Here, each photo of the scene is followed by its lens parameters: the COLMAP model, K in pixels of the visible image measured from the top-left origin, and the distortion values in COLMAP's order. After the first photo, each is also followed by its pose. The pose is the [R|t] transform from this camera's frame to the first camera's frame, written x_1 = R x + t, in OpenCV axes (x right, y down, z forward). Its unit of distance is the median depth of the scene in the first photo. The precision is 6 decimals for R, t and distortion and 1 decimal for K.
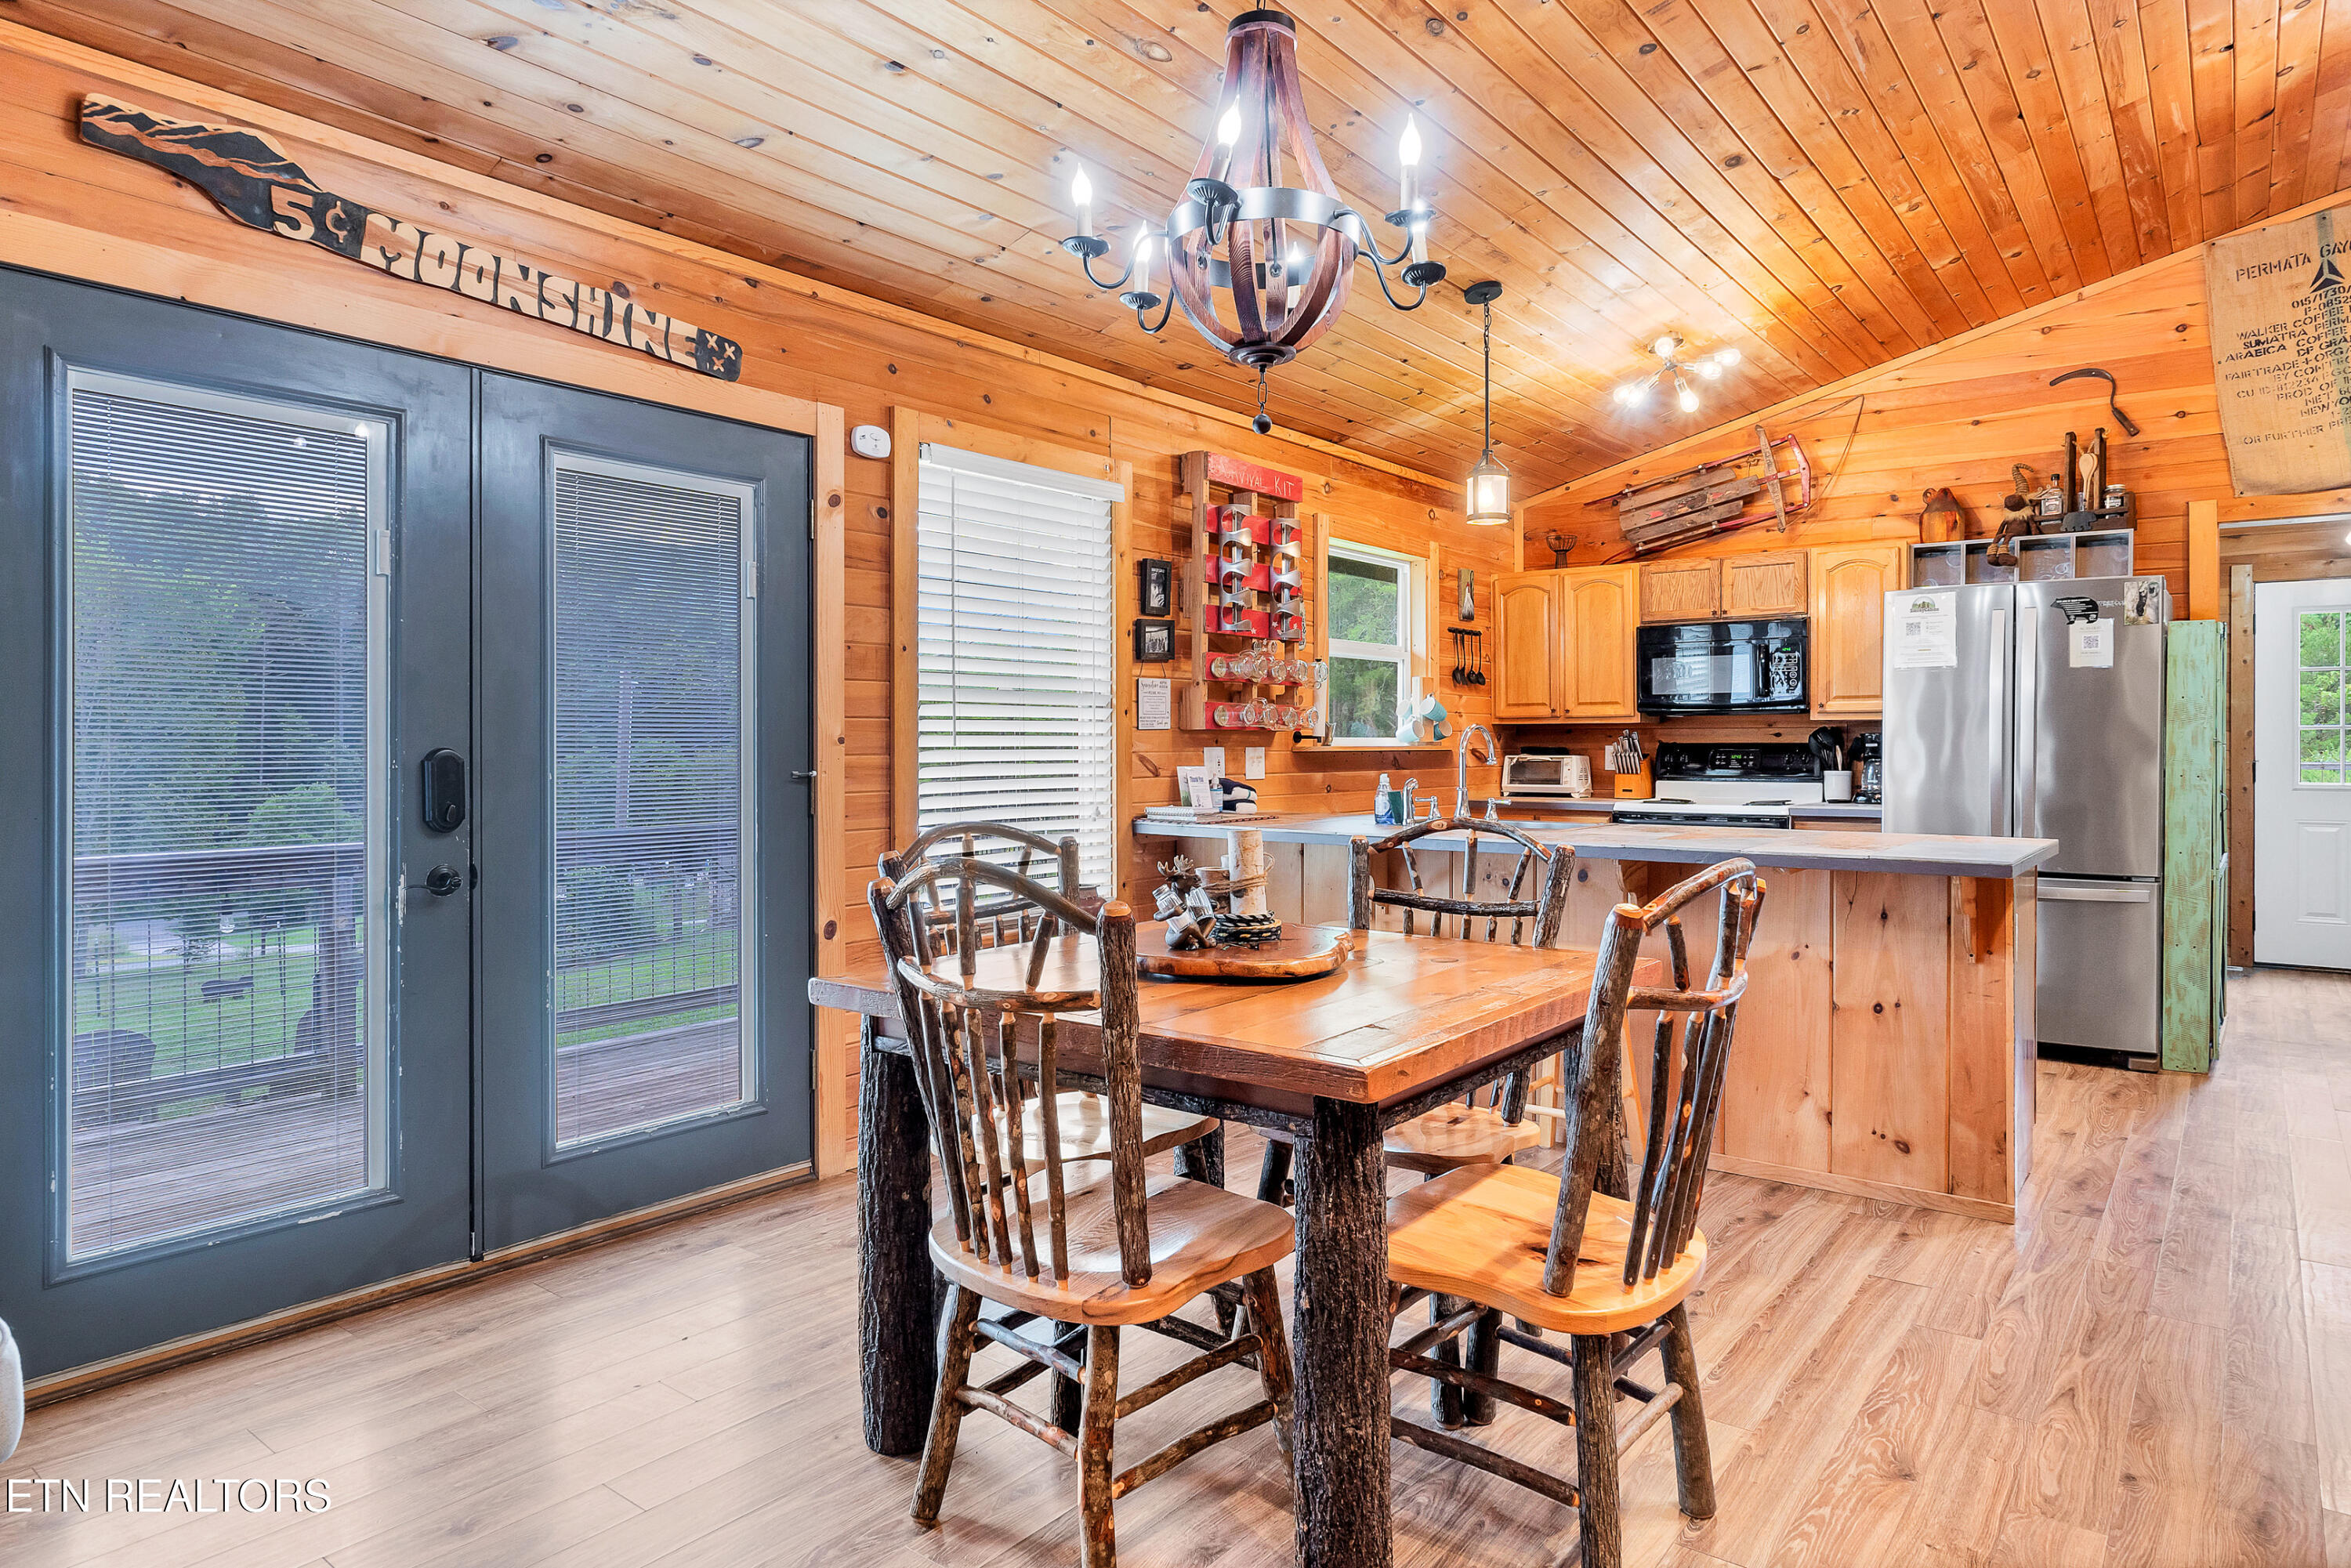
lens RADIAL K [[1376.6, 0, 1178.7], [0, 1376.6, 749.1], [0, 0, 1]] dist [-0.004144, -0.000807]
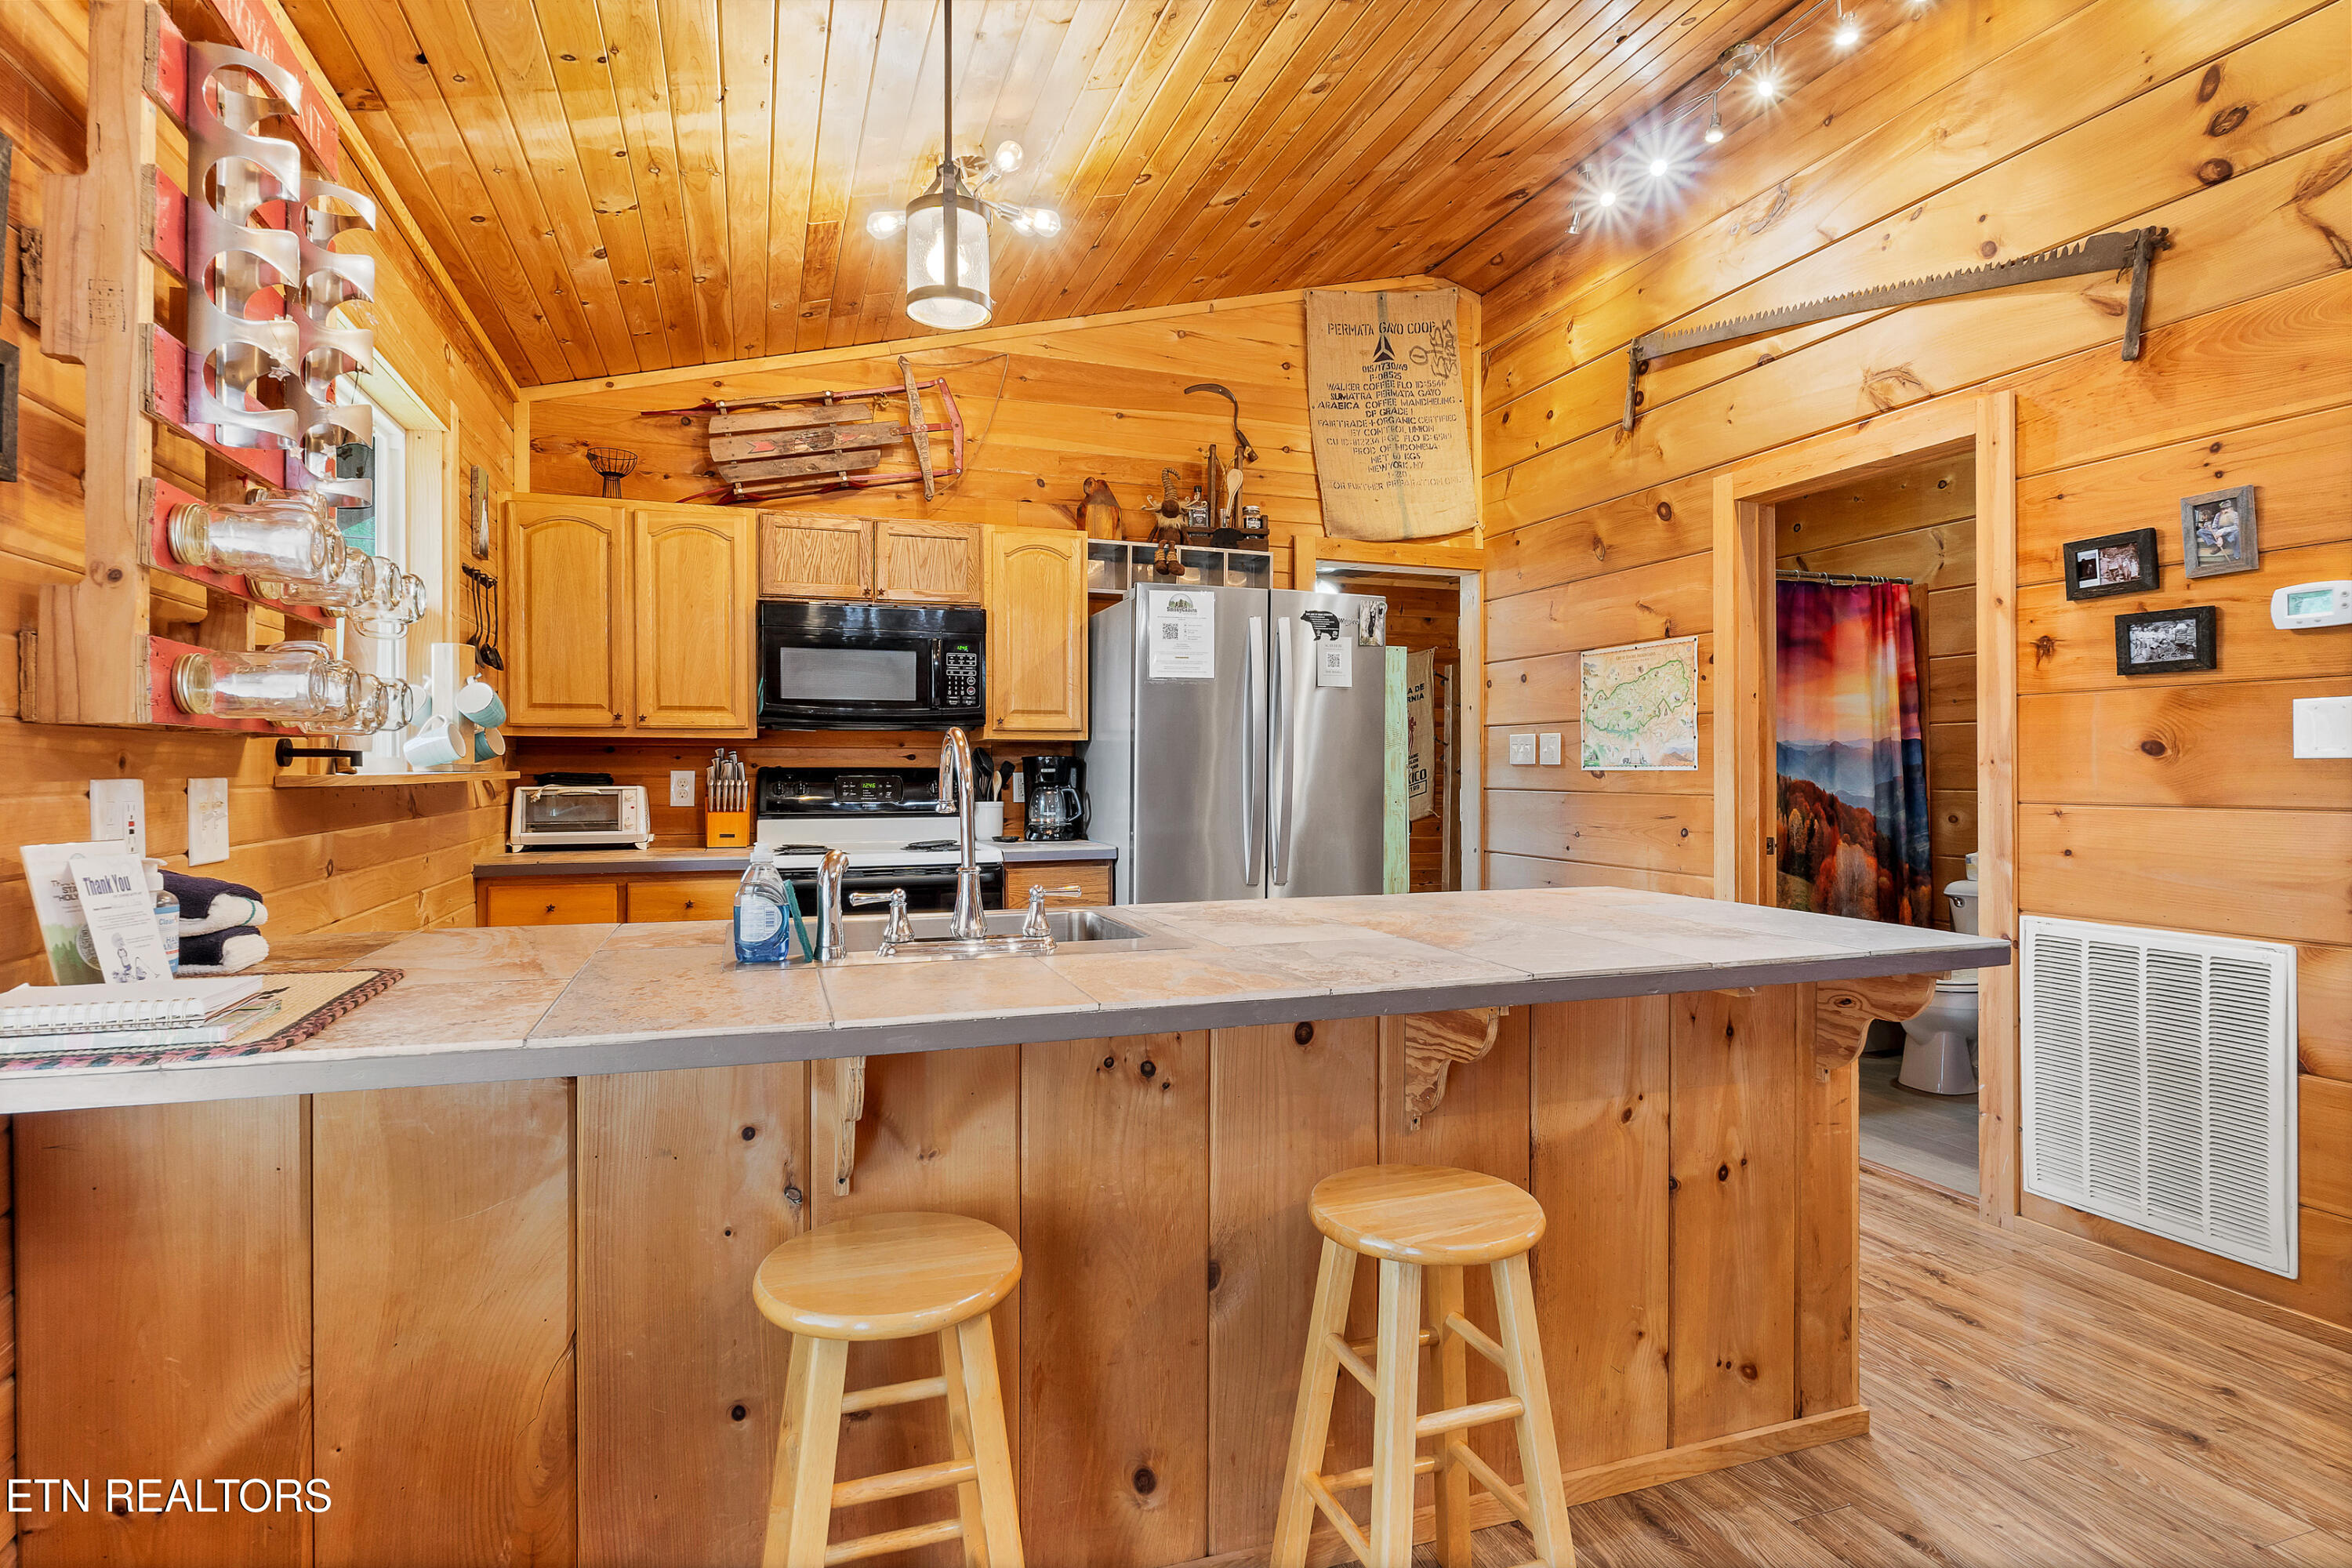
lens RADIAL K [[1209.3, 0, 1176.8], [0, 1209.3, 764.3], [0, 0, 1]] dist [-0.005804, -0.000363]
pose [[0.539268, 0.003184, 0.842128, -0.085627], [0.001487, 0.999988, -0.004734, -0.003558], [-0.842133, 0.003805, 0.539257, 0.643167]]
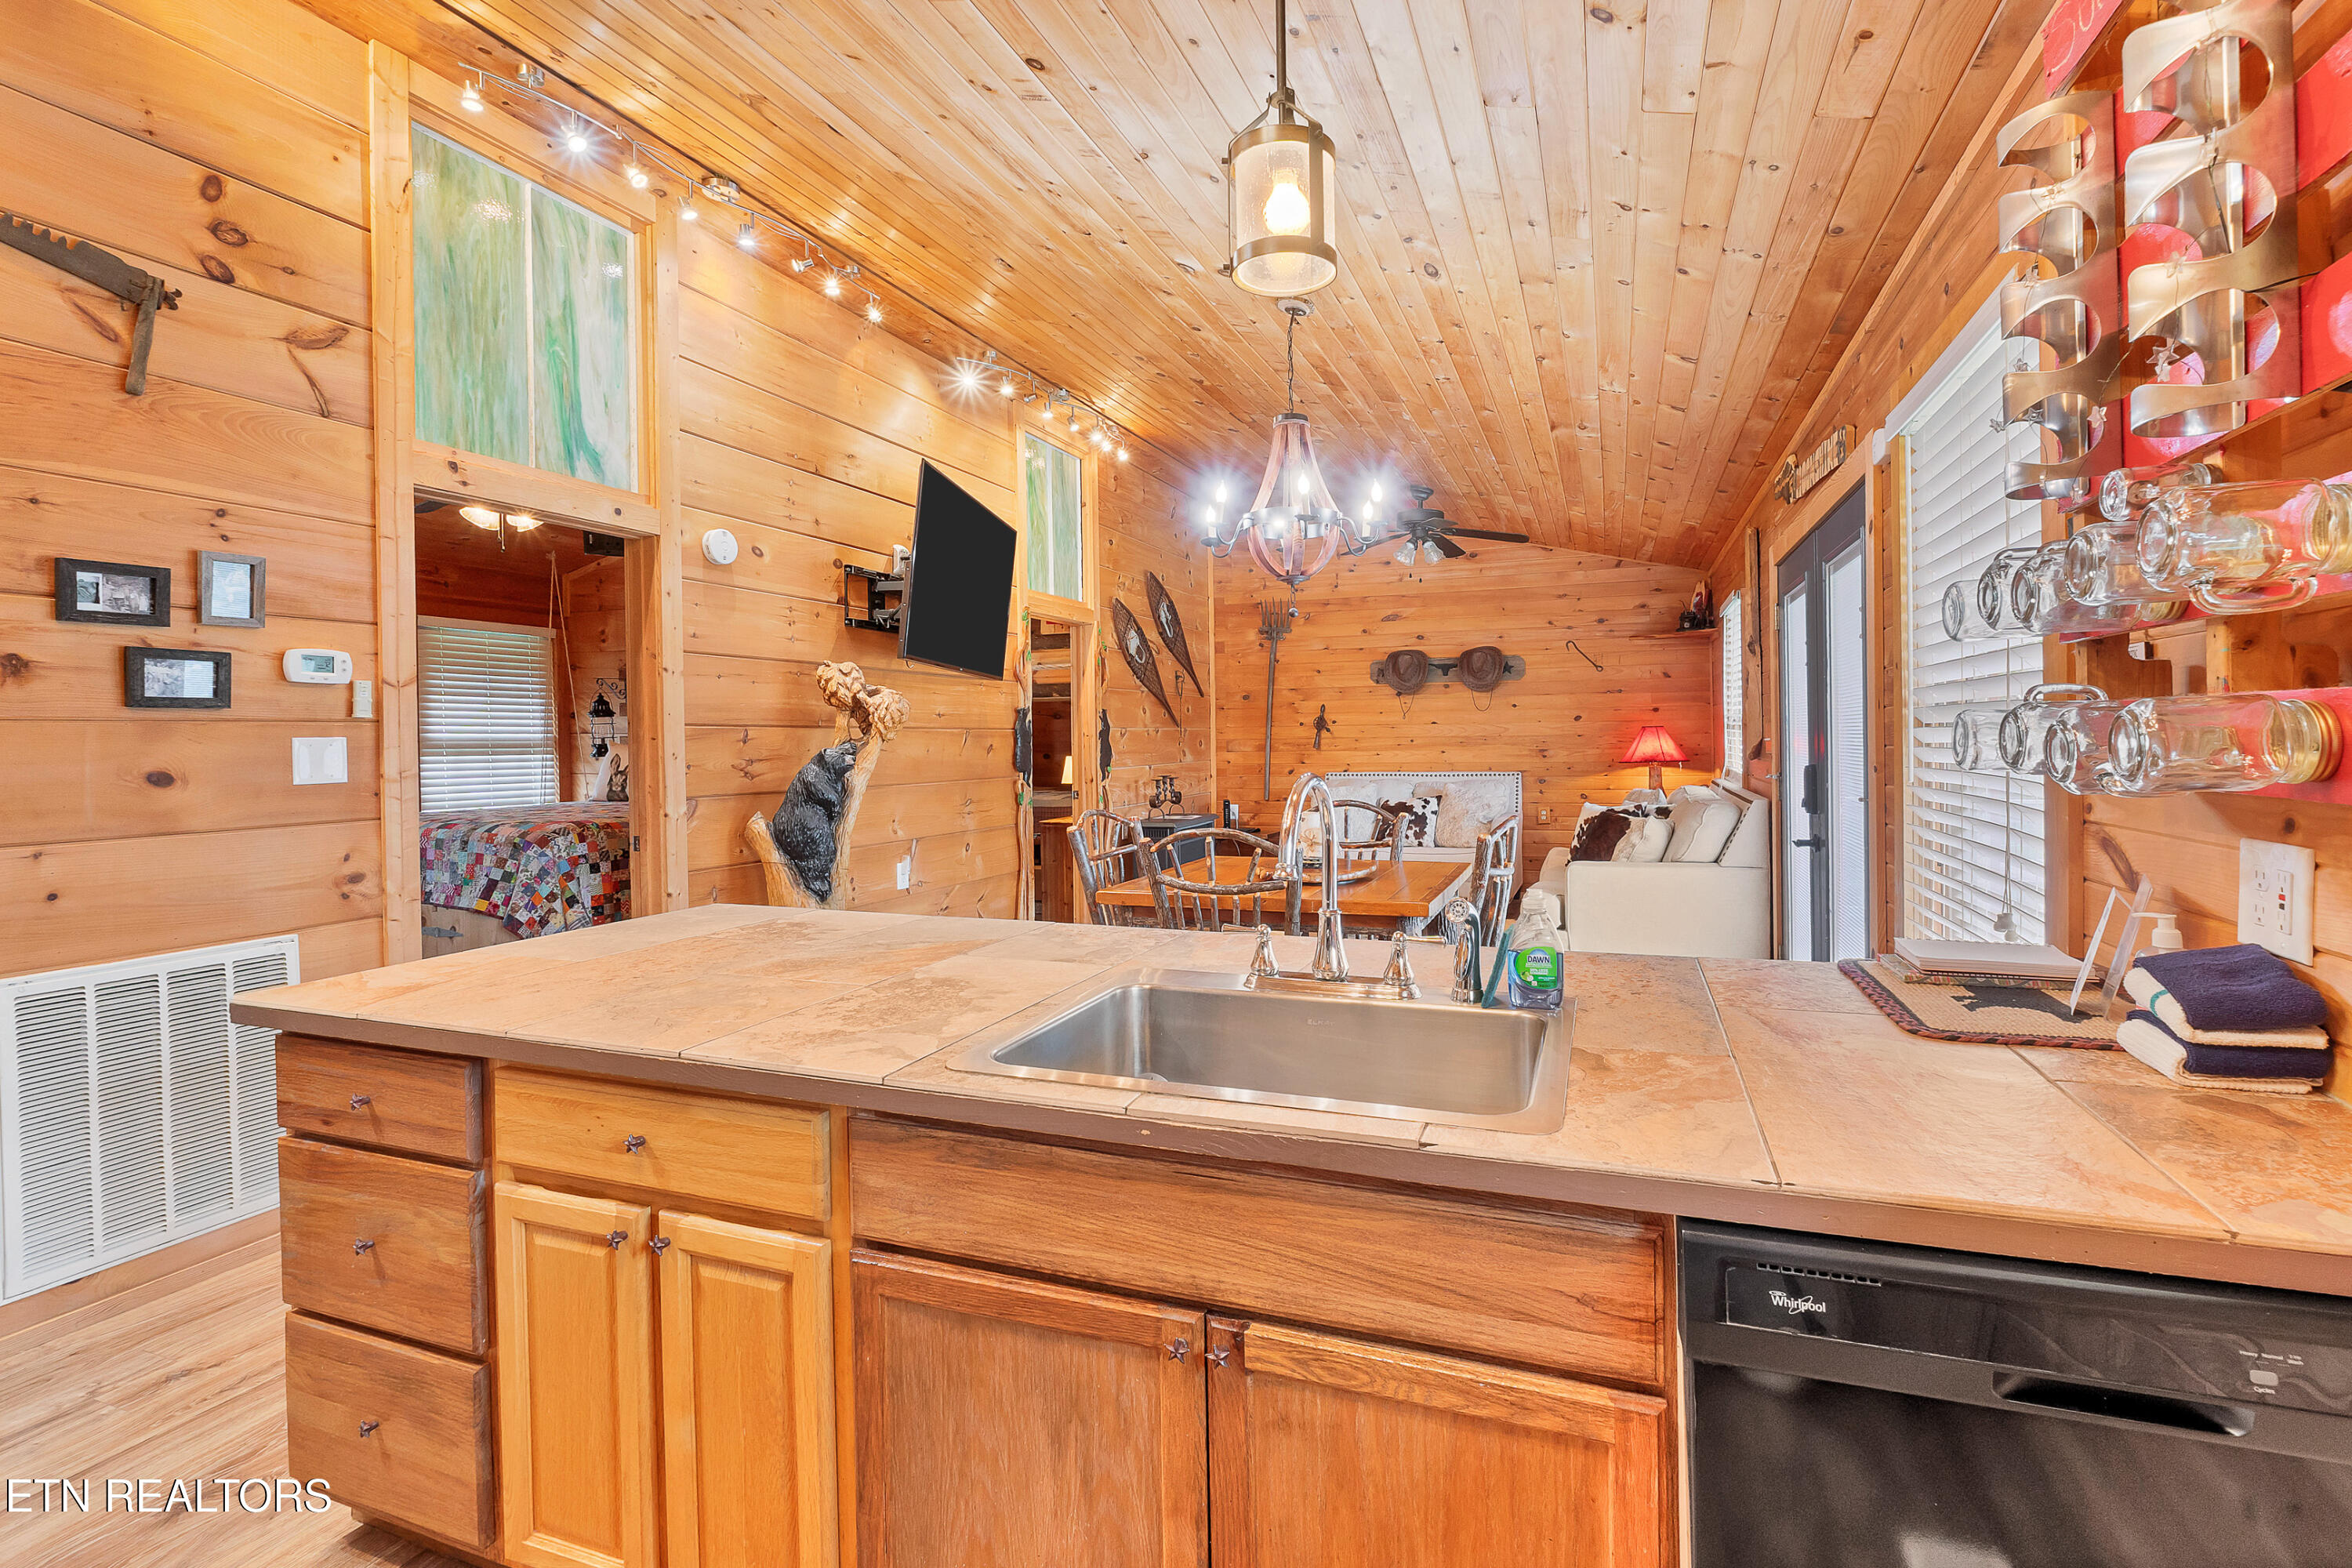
lens RADIAL K [[1044.7, 0, 1261.6], [0, 1044.7, 751.4], [0, 0, 1]] dist [-0.001485, -0.000703]
pose [[-0.947296, 0.018999, -0.319795, 0.281540], [0.014411, 0.999757, 0.016705, -0.026968], [0.320034, 0.011216, -0.947340, 1.201052]]
